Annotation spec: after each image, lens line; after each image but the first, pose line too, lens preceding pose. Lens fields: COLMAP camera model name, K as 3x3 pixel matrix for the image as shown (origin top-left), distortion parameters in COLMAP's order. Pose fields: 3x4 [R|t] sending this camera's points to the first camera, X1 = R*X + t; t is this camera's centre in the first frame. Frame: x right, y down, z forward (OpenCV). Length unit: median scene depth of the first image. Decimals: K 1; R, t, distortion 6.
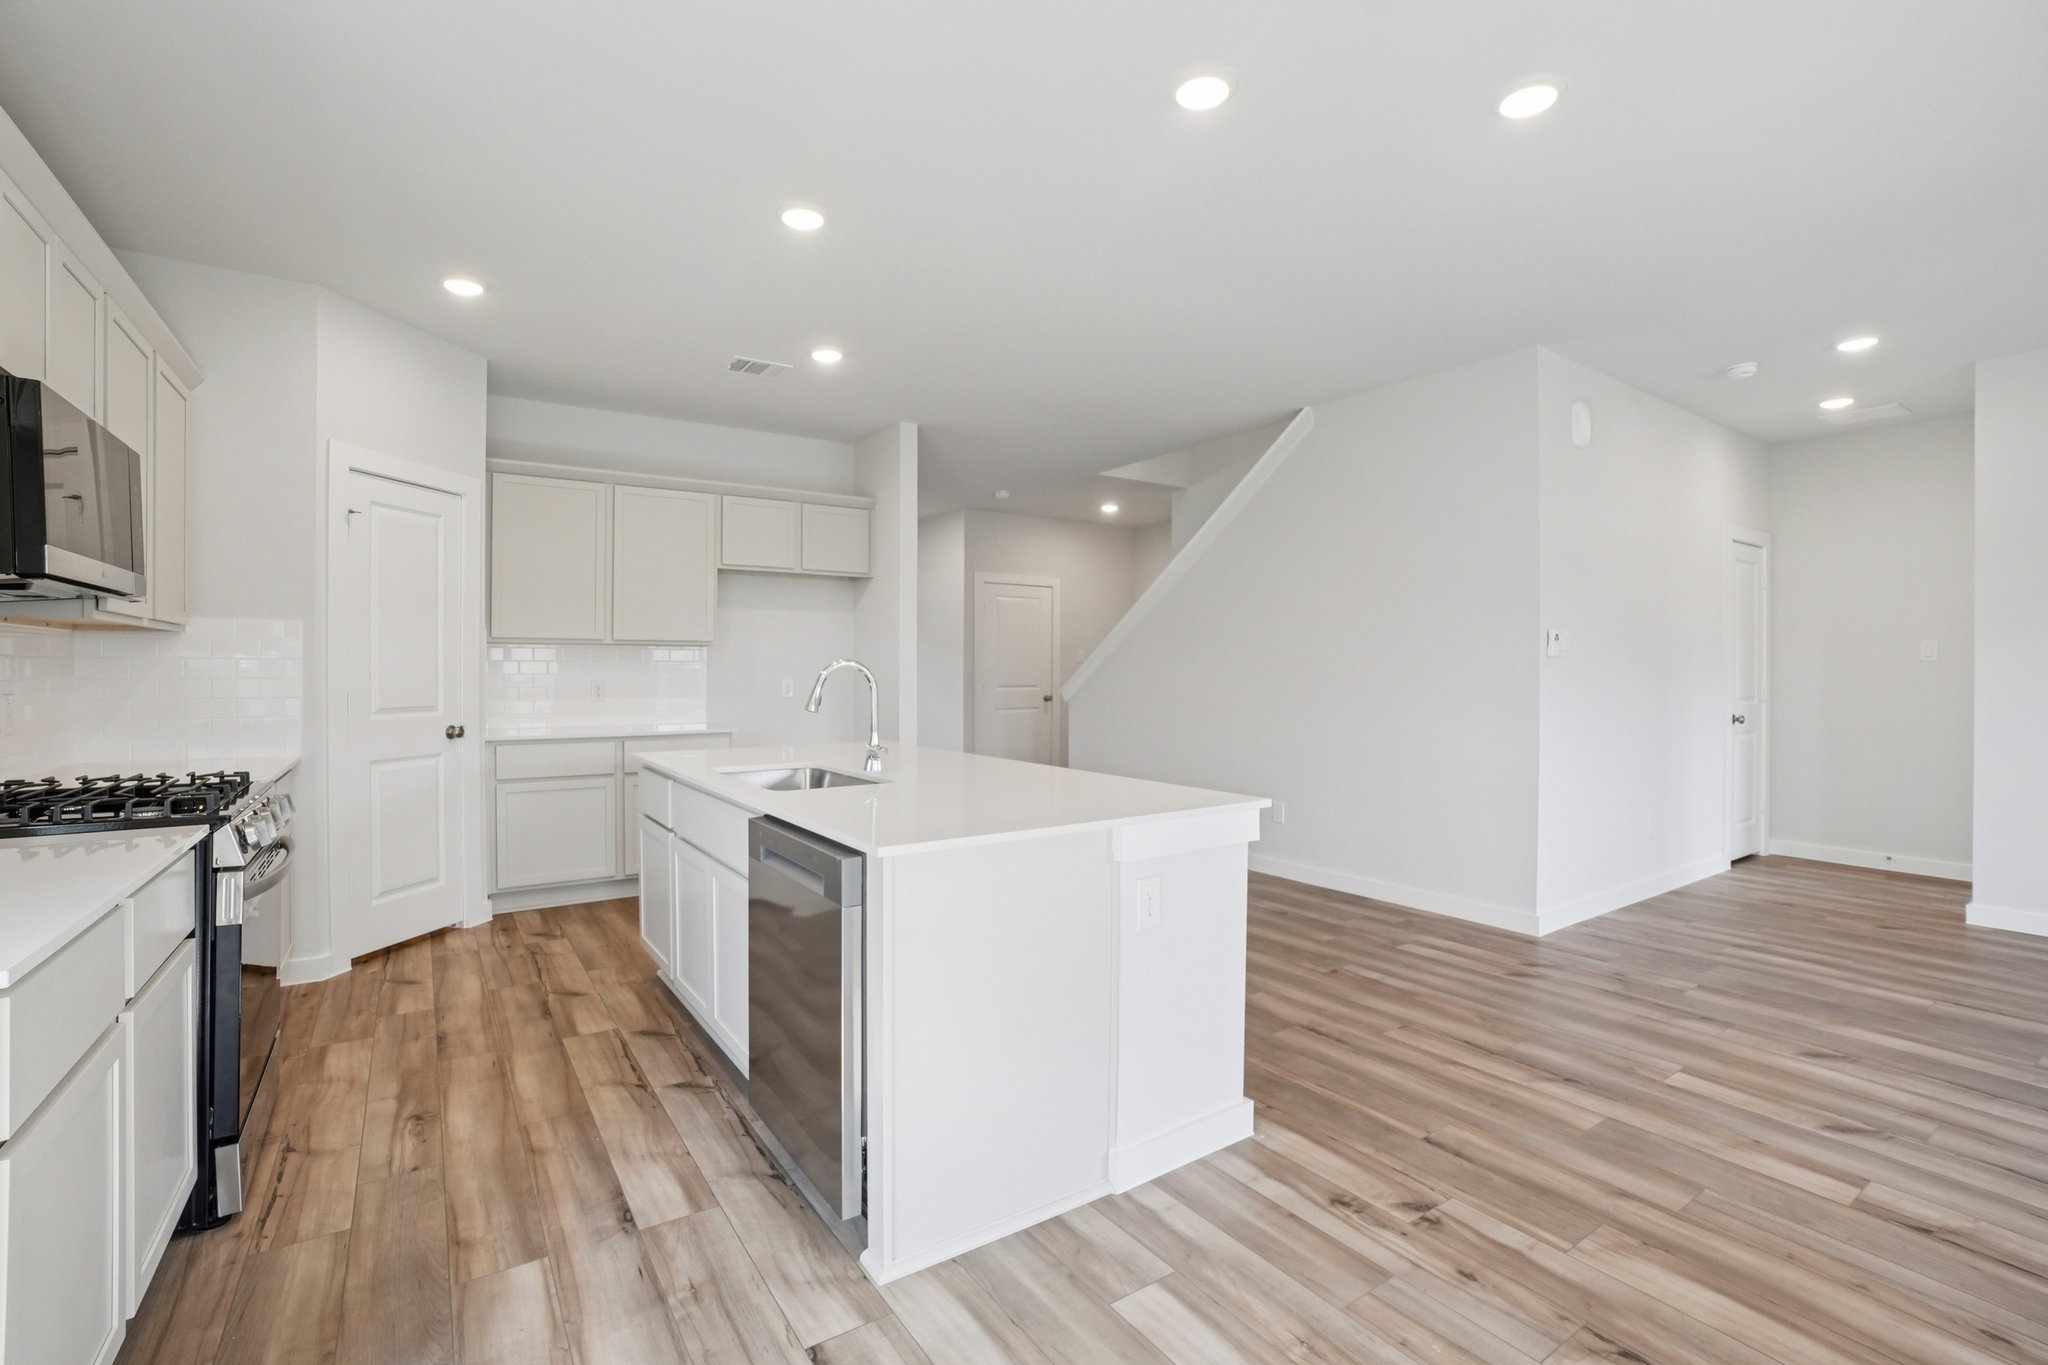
lens RADIAL K [[909.6, 0, 1003.3], [0, 909.6, 653.1], [0, 0, 1]] dist [-0.048856, 0.000790]
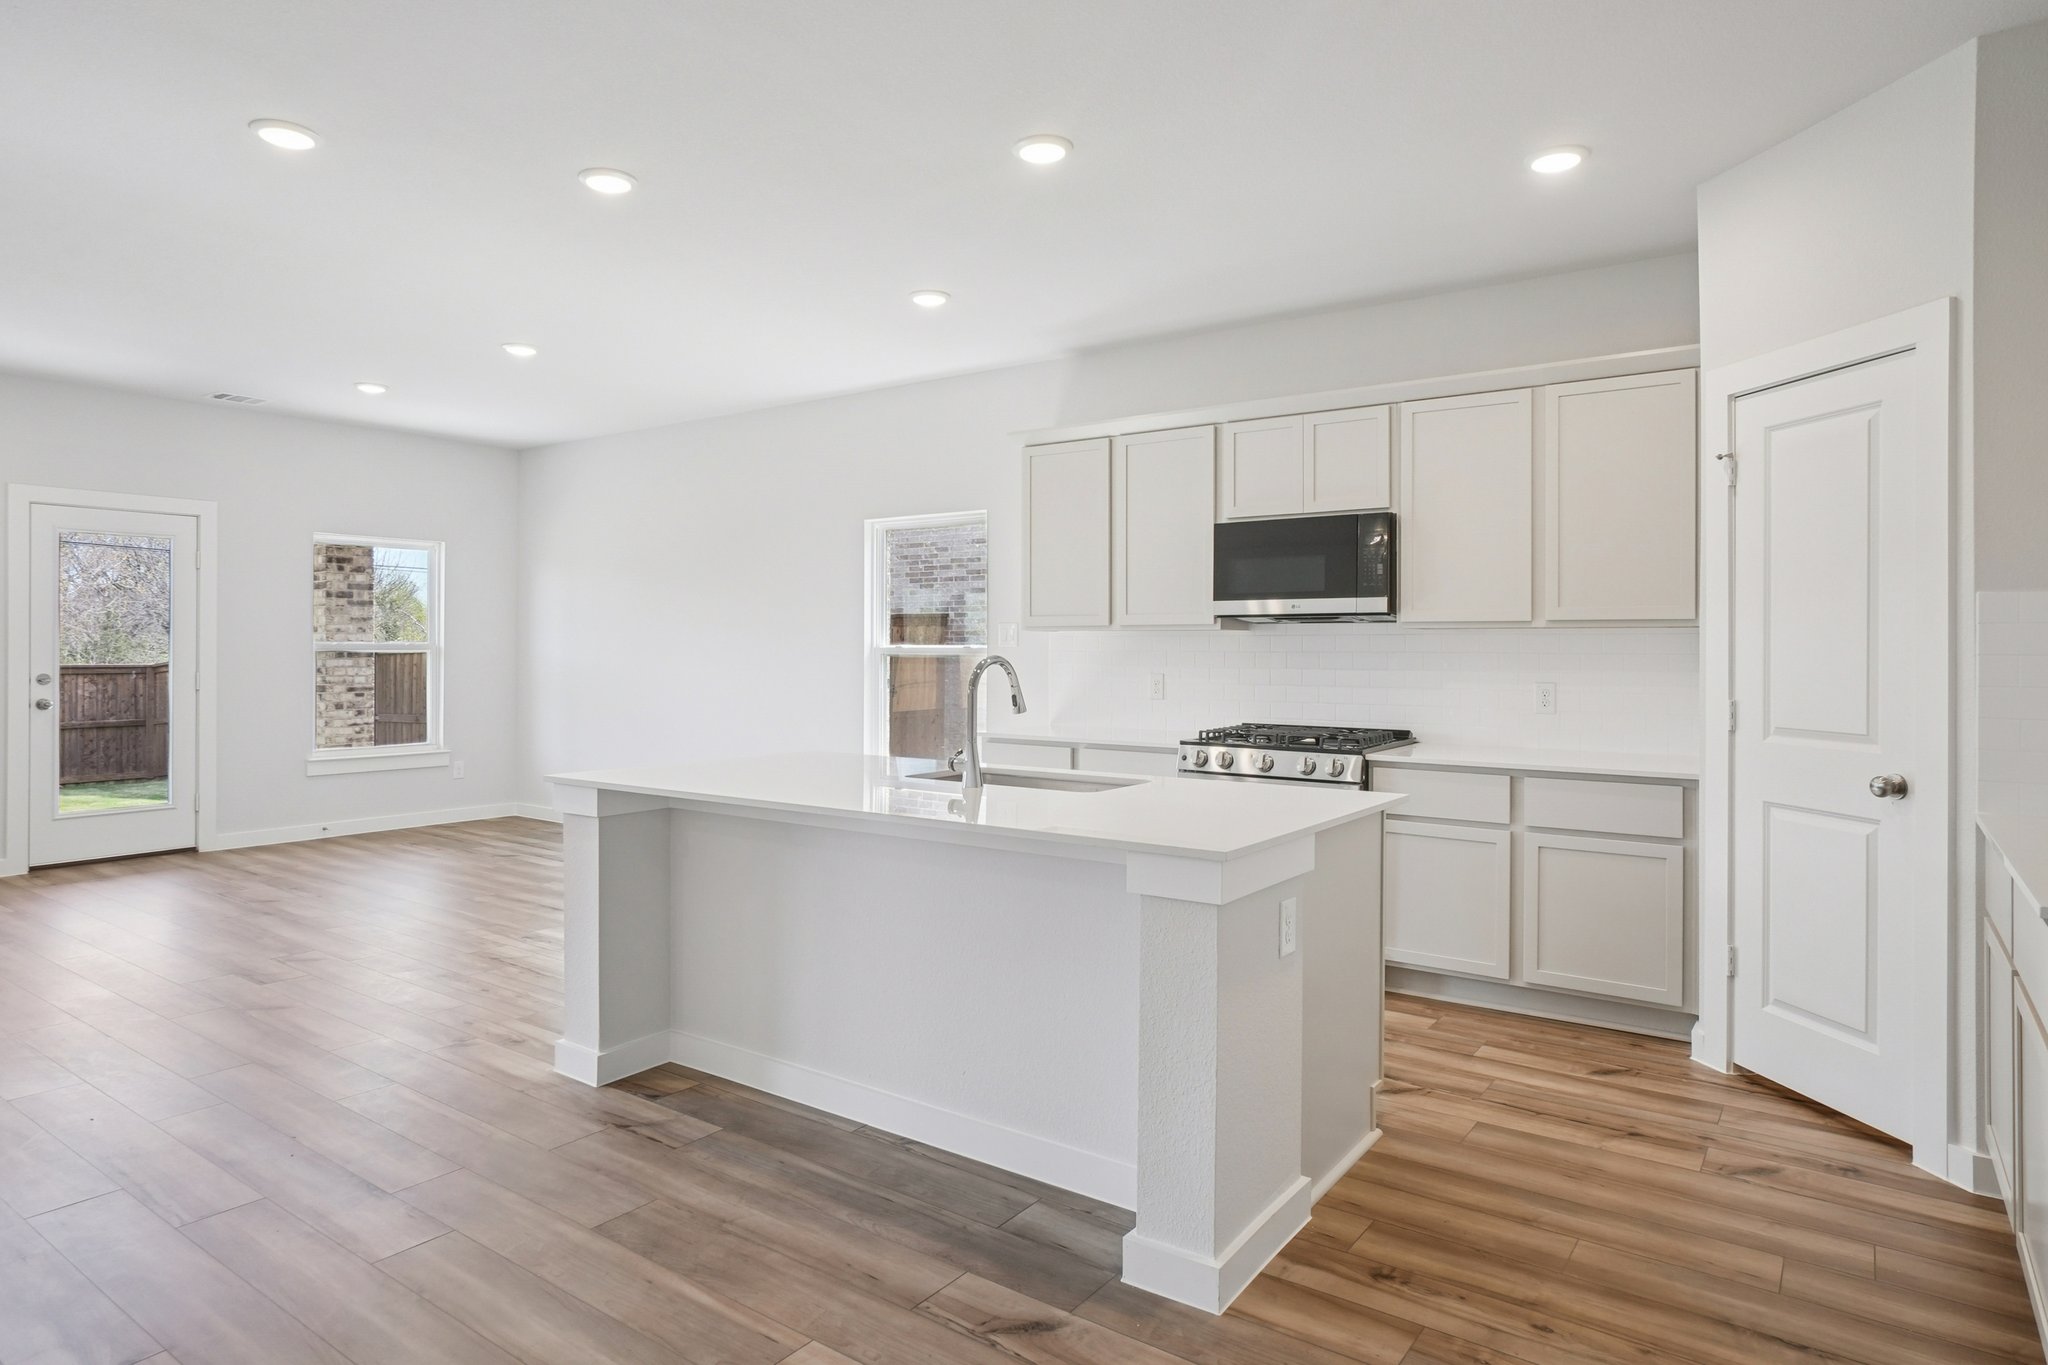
lens RADIAL K [[1175.4, 0, 1017.7], [0, 1175.4, 650.0], [0, 0, 1]] dist [-0.026305, 0.027569]
pose [[-0.933467, -0.002592, -0.358653, 0.212185], [0.003929, 0.999840, -0.017451, 0.020277], [0.358641, -0.017699, -0.933308, 2.114005]]
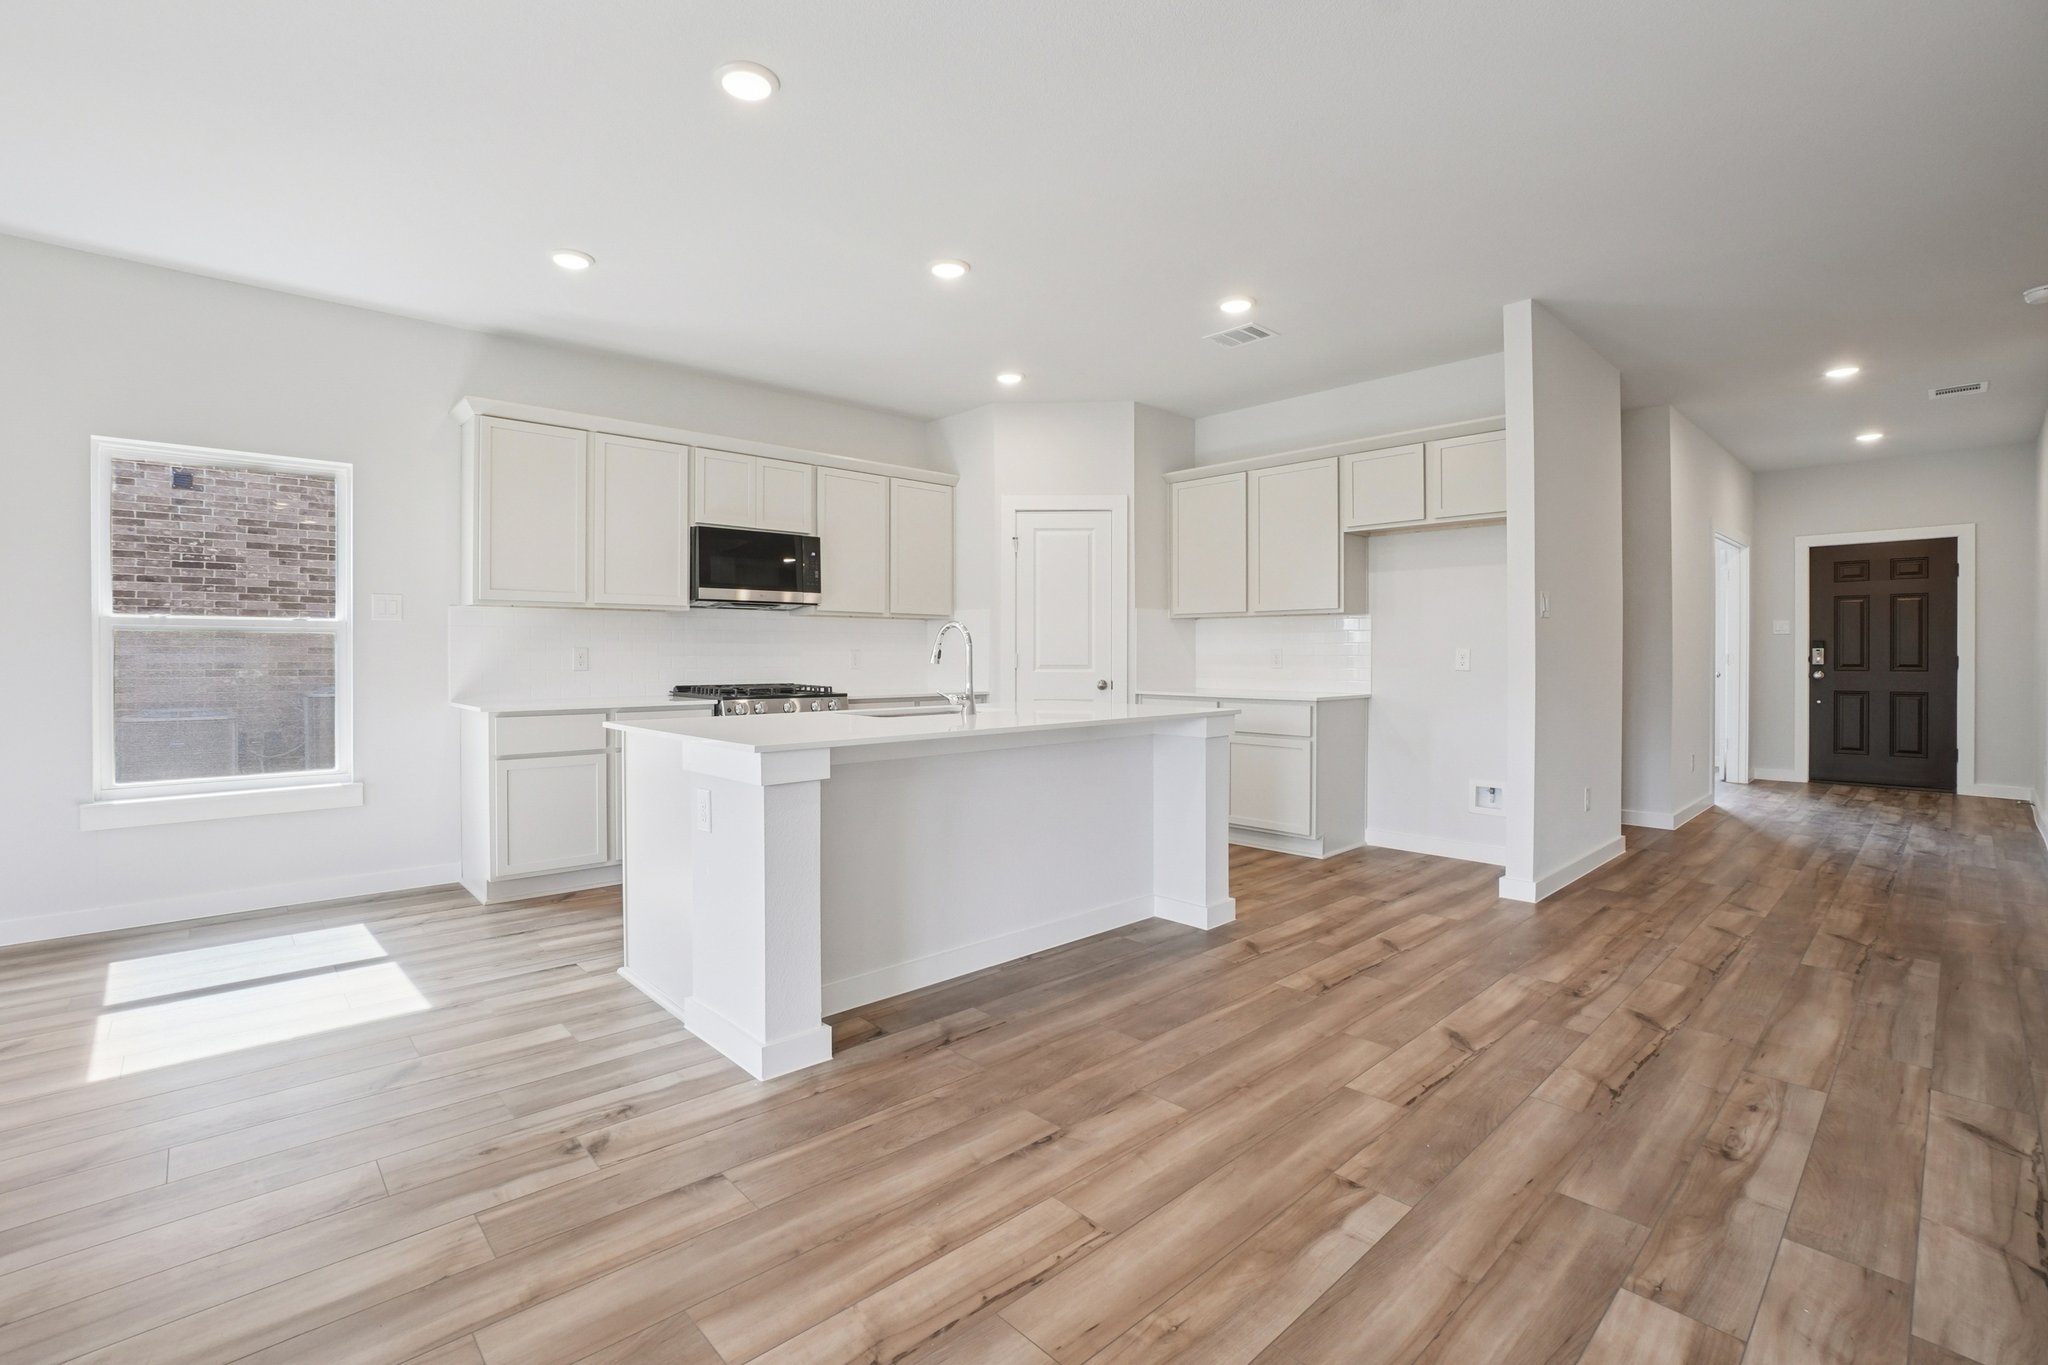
lens RADIAL K [[909.6, 0, 1003.3], [0, 909.6, 653.1], [0, 0, 1]] dist [-0.048856, 0.000790]
pose [[0.154243, 0.000539, -0.988033, 1.062034], [0.018526, 0.999822, 0.003437, 0.045663], [0.987859, -0.018834, 0.154206, 0.902506]]
